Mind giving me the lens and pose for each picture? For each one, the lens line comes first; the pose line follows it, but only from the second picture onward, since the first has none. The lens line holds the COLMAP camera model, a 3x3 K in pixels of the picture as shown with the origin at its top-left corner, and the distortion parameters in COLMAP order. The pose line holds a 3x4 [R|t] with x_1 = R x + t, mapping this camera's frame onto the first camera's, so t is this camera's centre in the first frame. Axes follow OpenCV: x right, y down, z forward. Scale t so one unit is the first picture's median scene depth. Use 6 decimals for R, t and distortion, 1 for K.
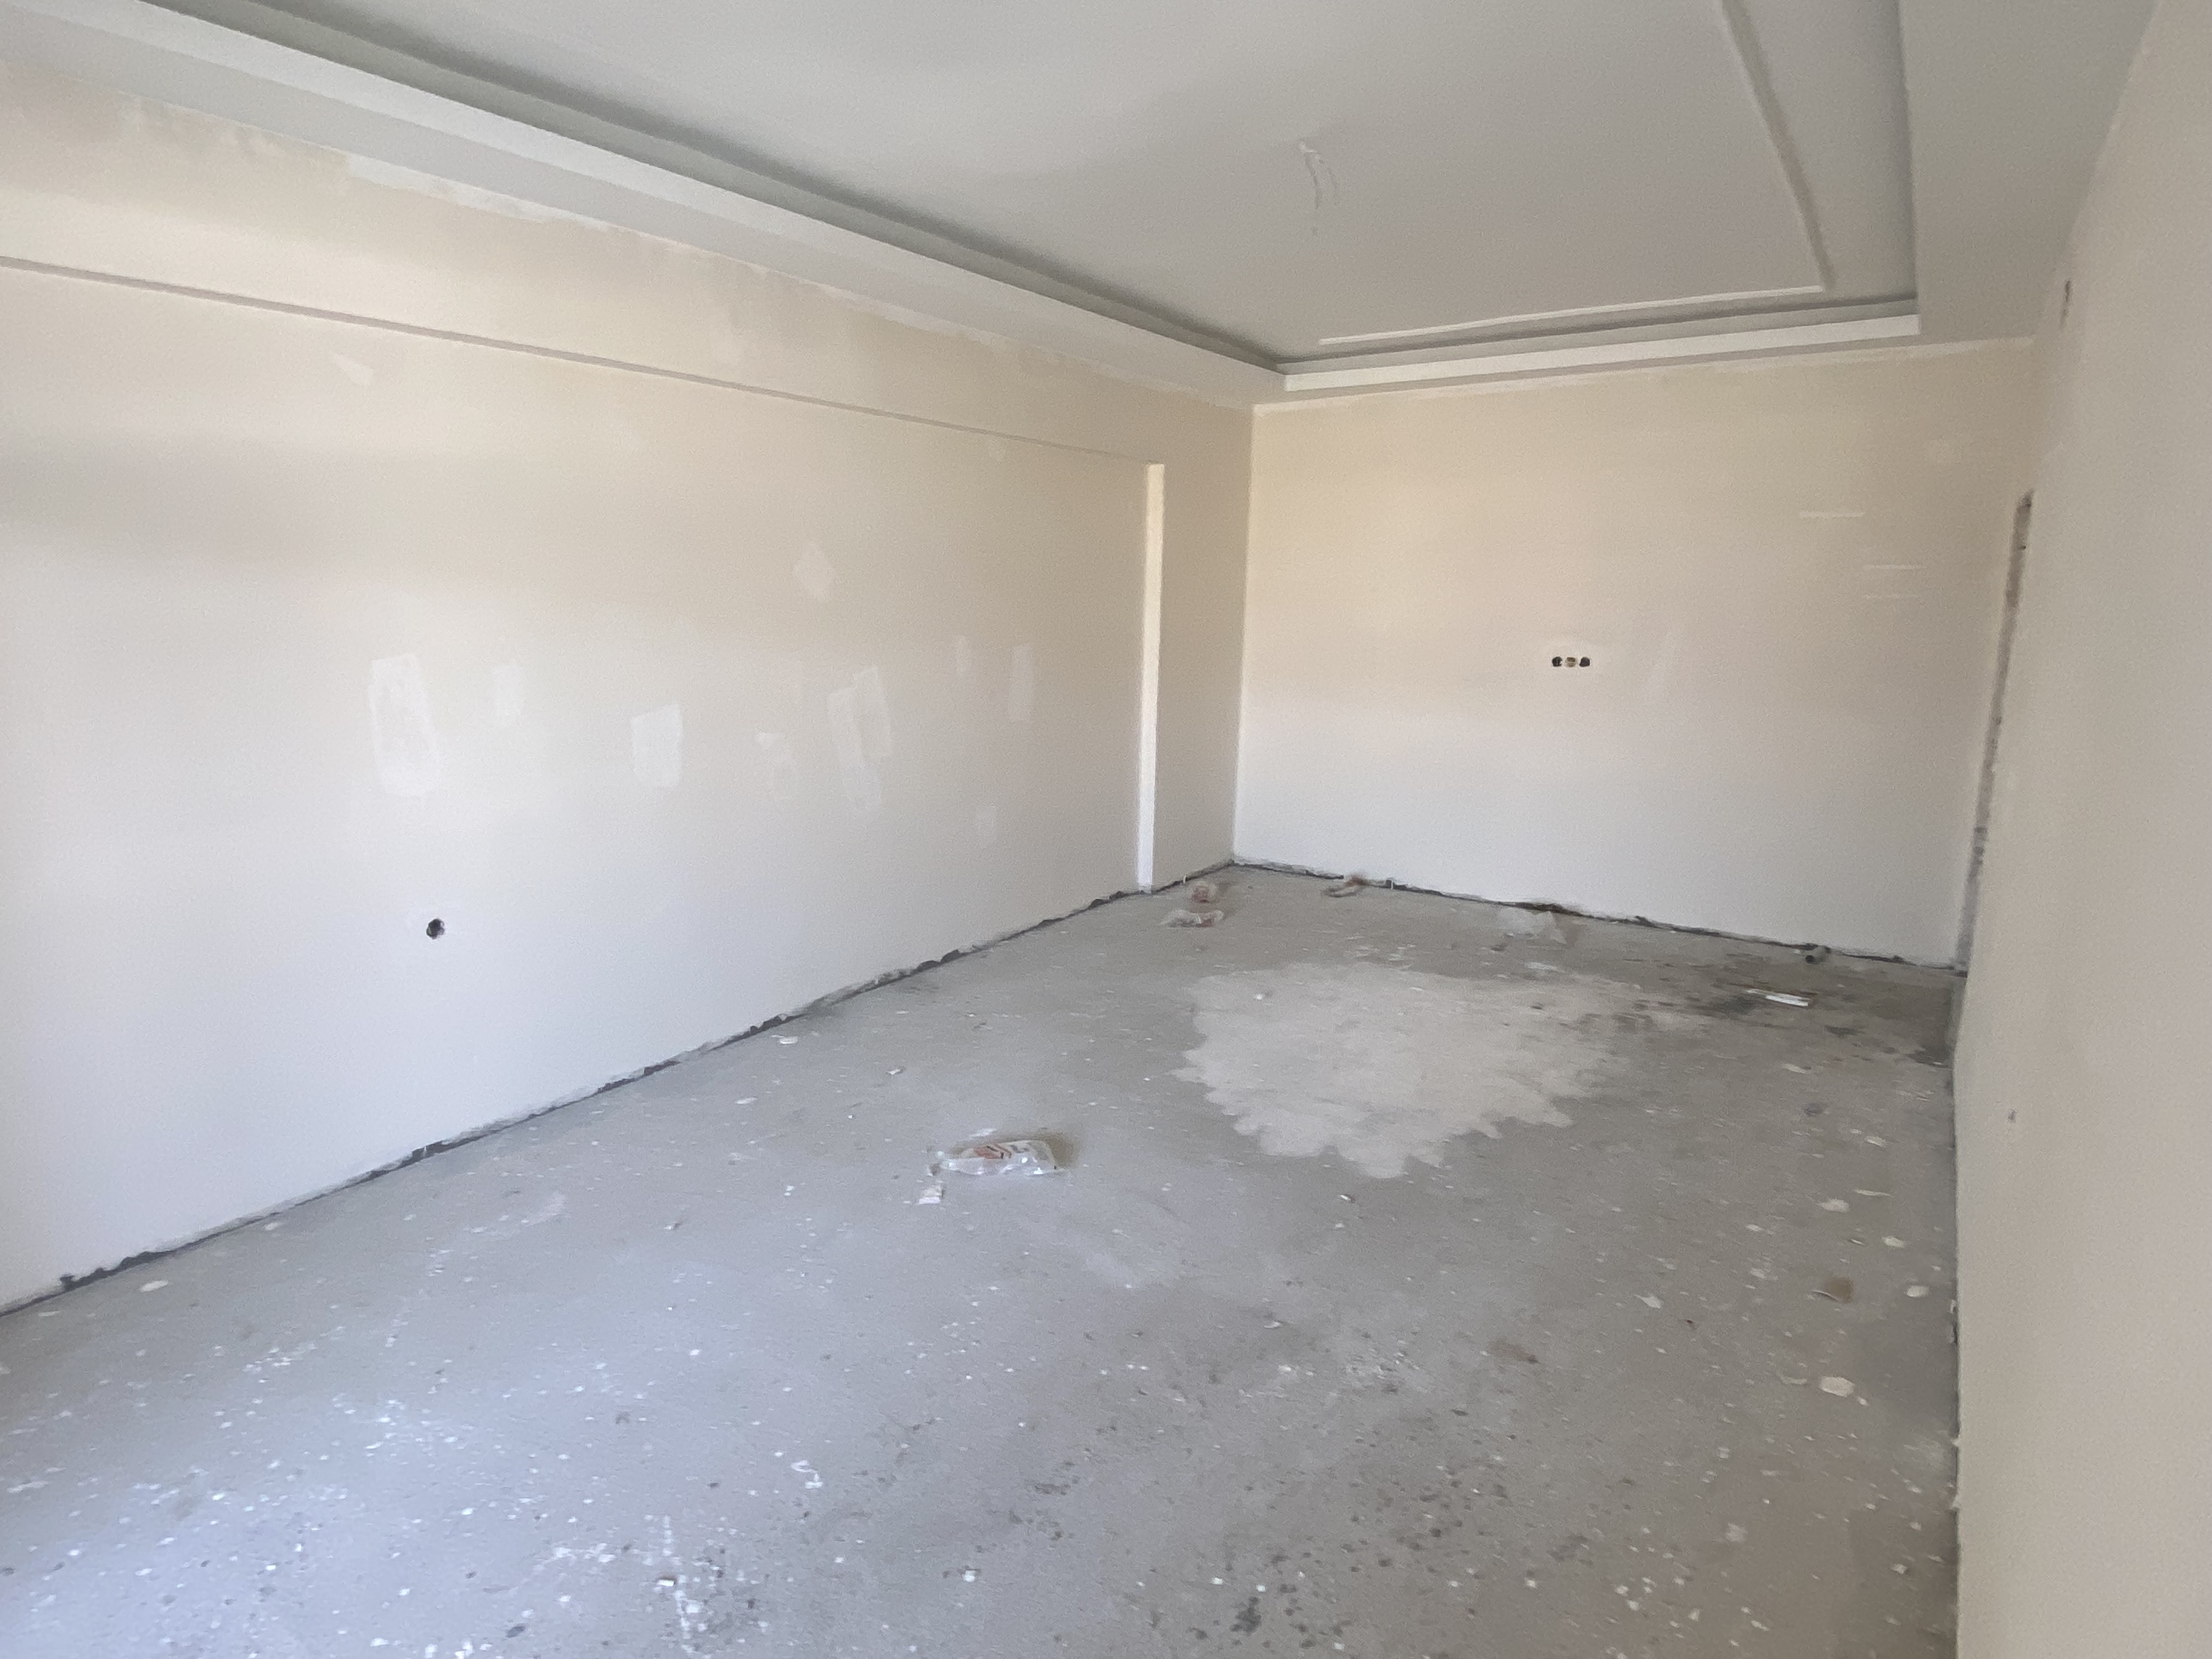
lens RADIAL K [[1212.9, 0, 1100.5], [0, 1212.9, 813.8], [0, 0, 1]] dist [0.088678, -0.102512]
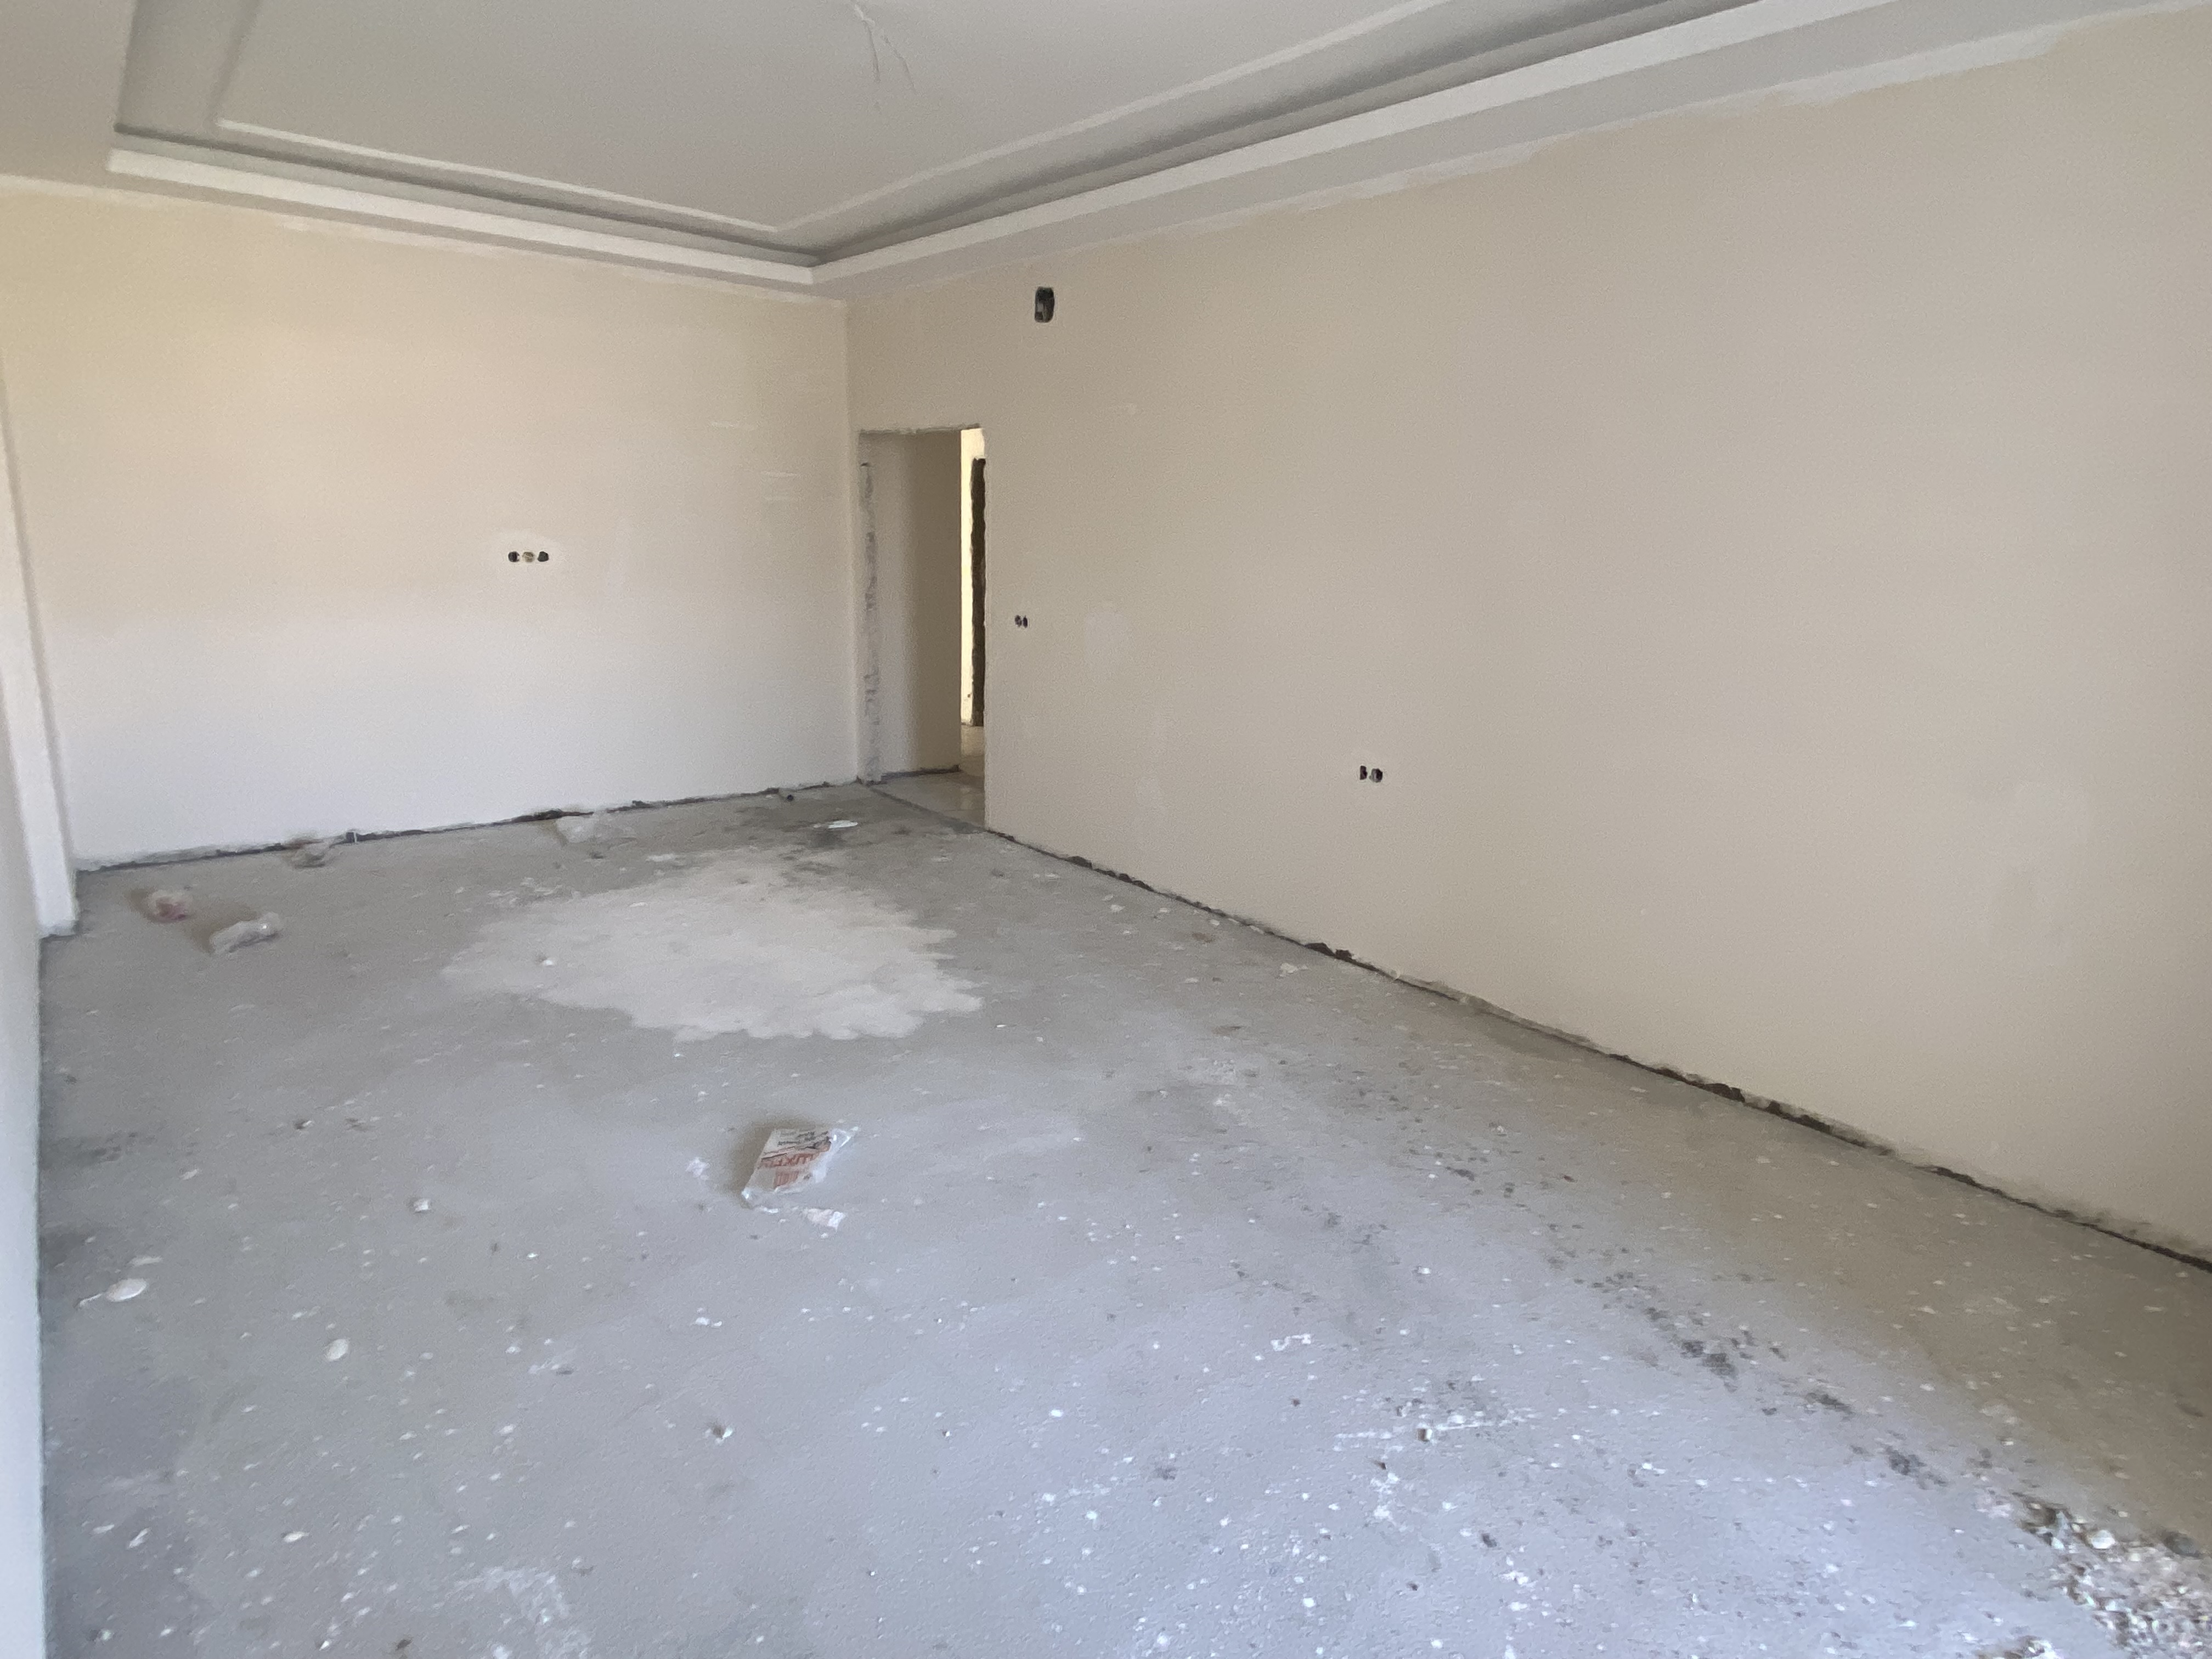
lens RADIAL K [[1212.9, 0, 1100.5], [0, 1212.9, 813.8], [0, 0, 1]] dist [0.088678, -0.102512]
pose [[0.275909, -0.214566, 0.936929, -0.653111], [0.142403, 0.973133, 0.180922, -0.058673], [-0.950576, 0.083504, 0.299052, 0.458477]]
